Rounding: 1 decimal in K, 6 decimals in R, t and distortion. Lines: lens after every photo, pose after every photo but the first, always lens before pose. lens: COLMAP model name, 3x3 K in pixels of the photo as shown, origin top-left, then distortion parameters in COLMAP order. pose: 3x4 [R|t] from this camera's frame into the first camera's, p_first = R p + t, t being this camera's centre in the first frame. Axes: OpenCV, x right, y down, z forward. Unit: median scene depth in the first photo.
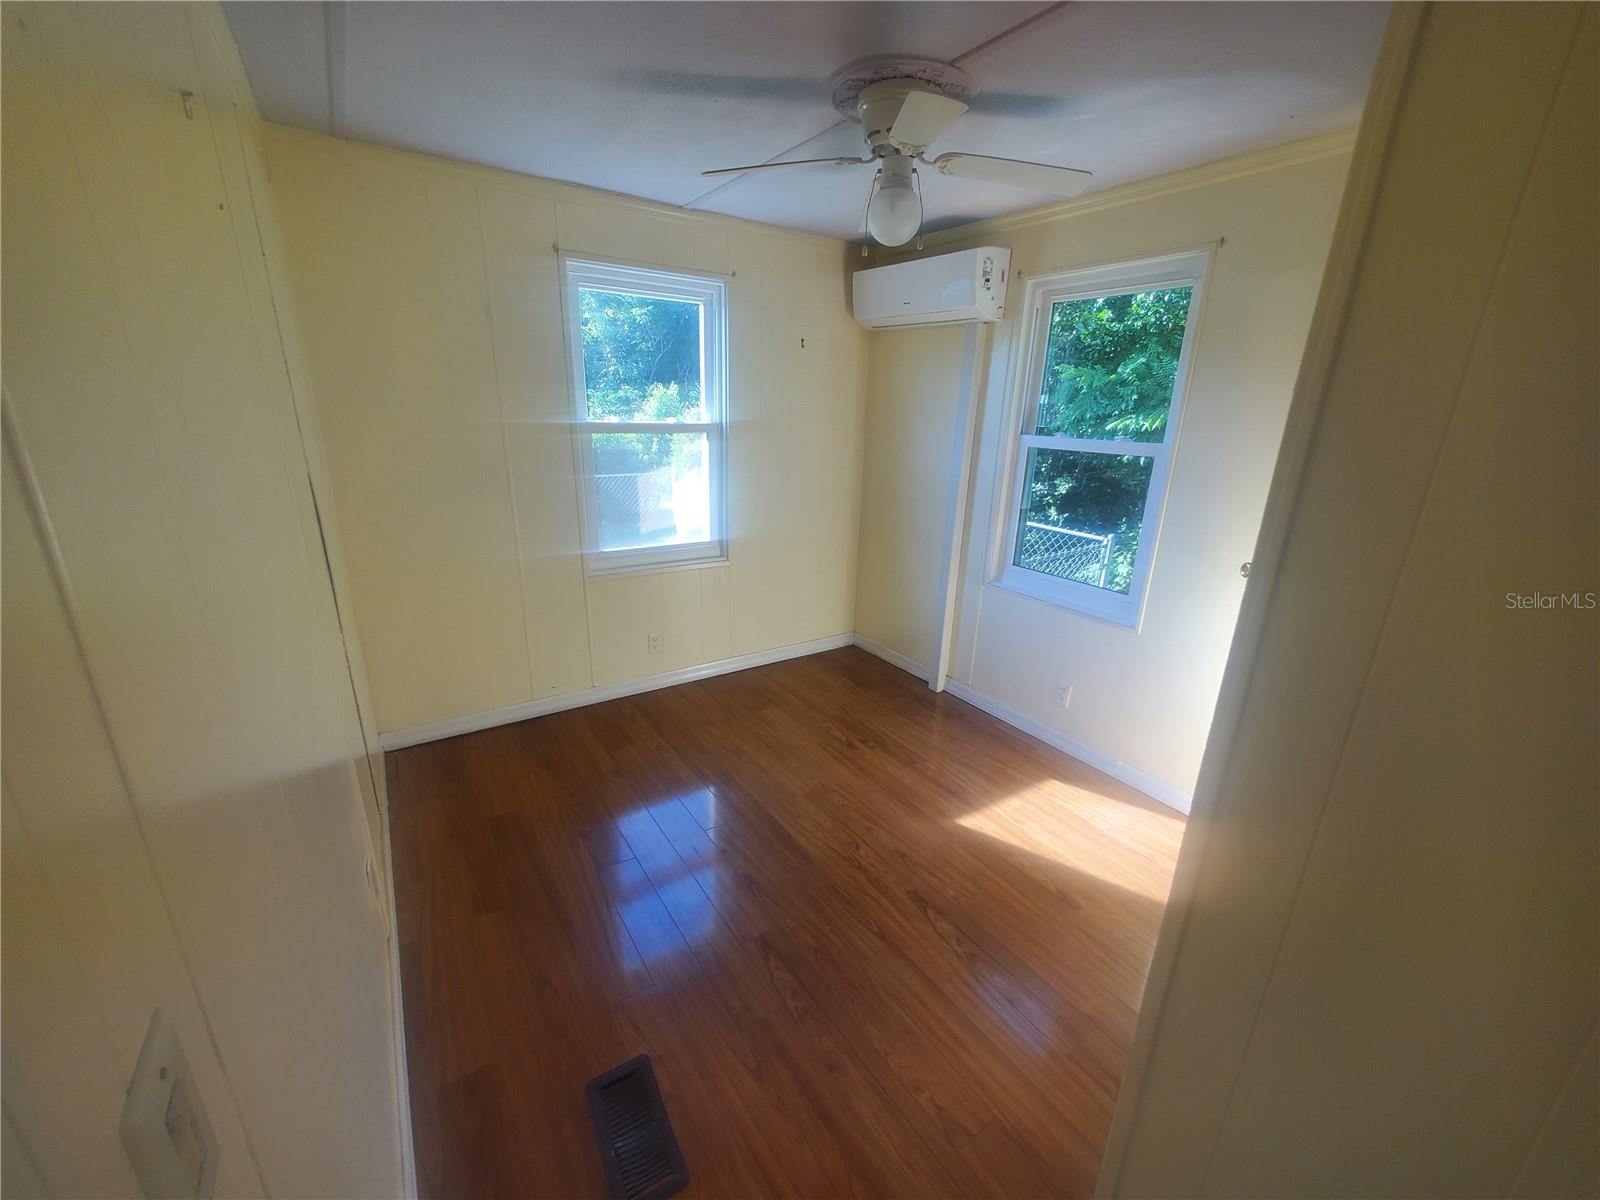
lens RADIAL K [[635.9, 0, 803.0], [0, 635.9, 599.5], [0, 0, 1]] dist [0.002253, -0.000749]
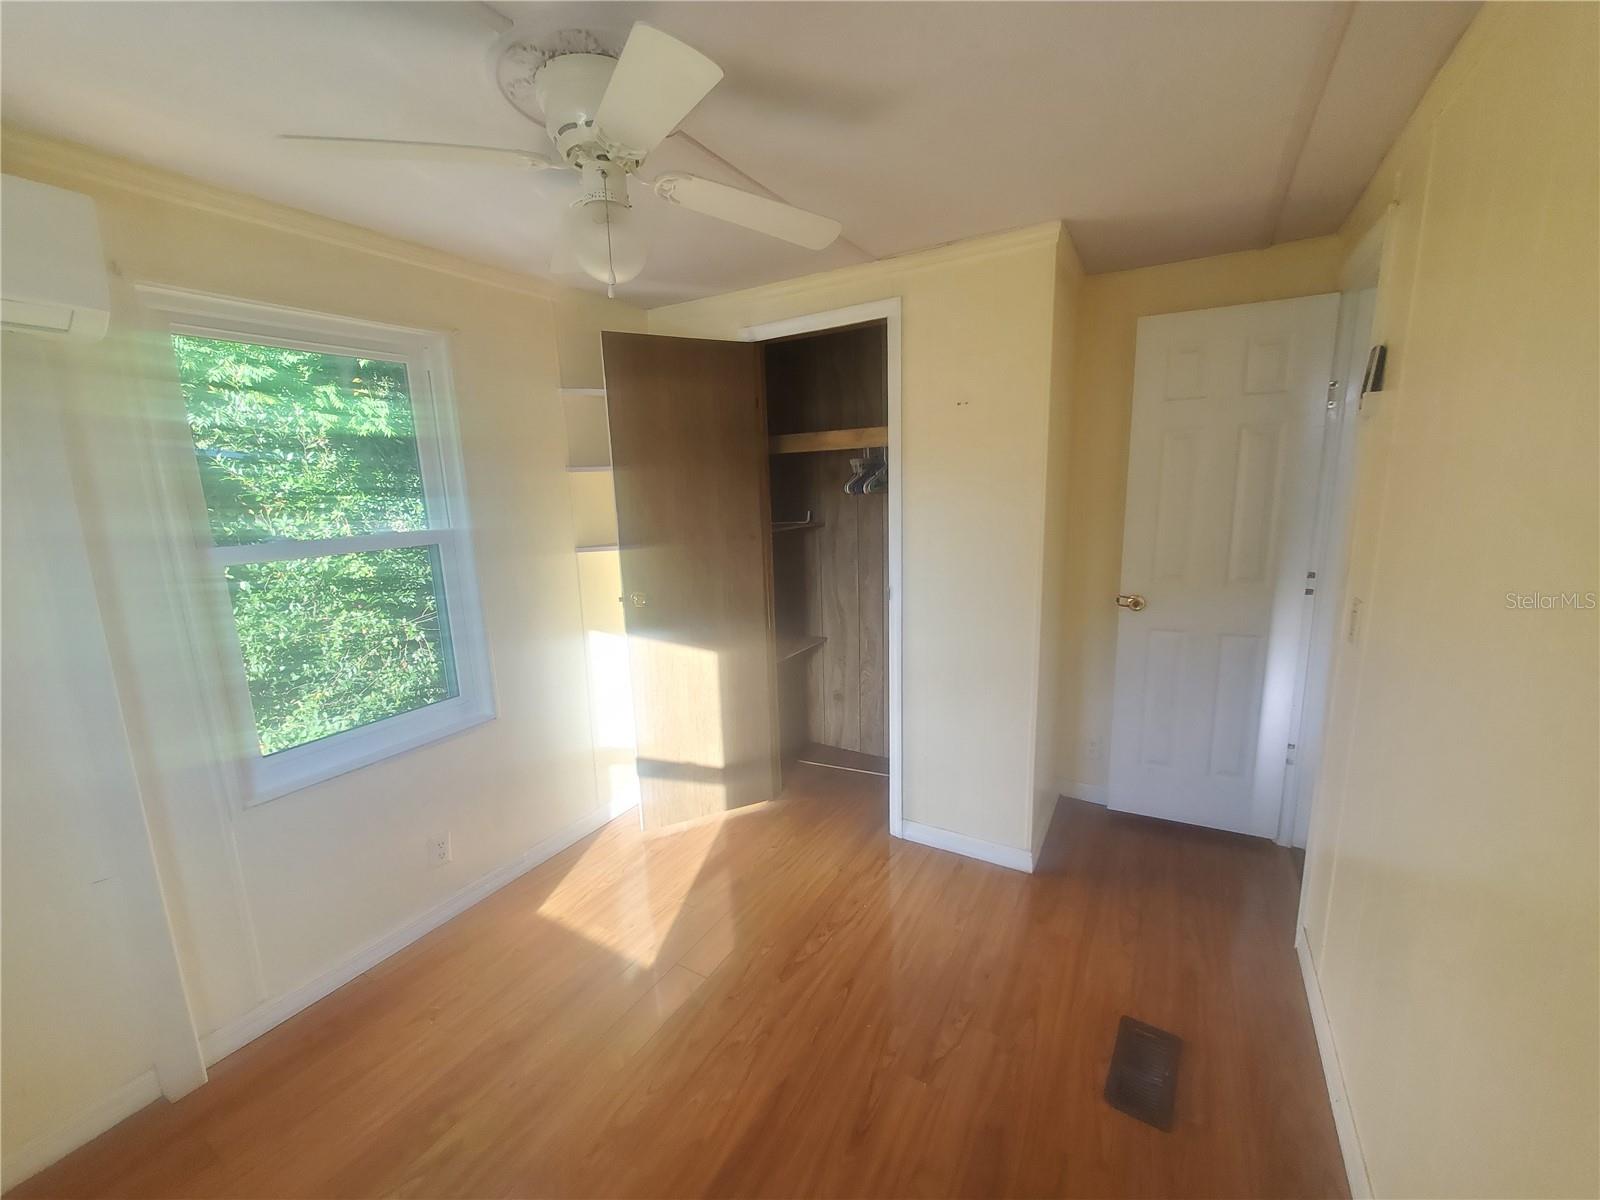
lens RADIAL K [[635.9, 0, 803.4], [0, 635.9, 600.7], [0, 0, 1]] dist [0.002253, -0.000749]
pose [[-0.438467, -0.180173, 0.880502, -0.599896], [0.284584, 0.901455, 0.326176, -0.366029], [-0.852501, 0.393594, -0.343984, 1.096476]]
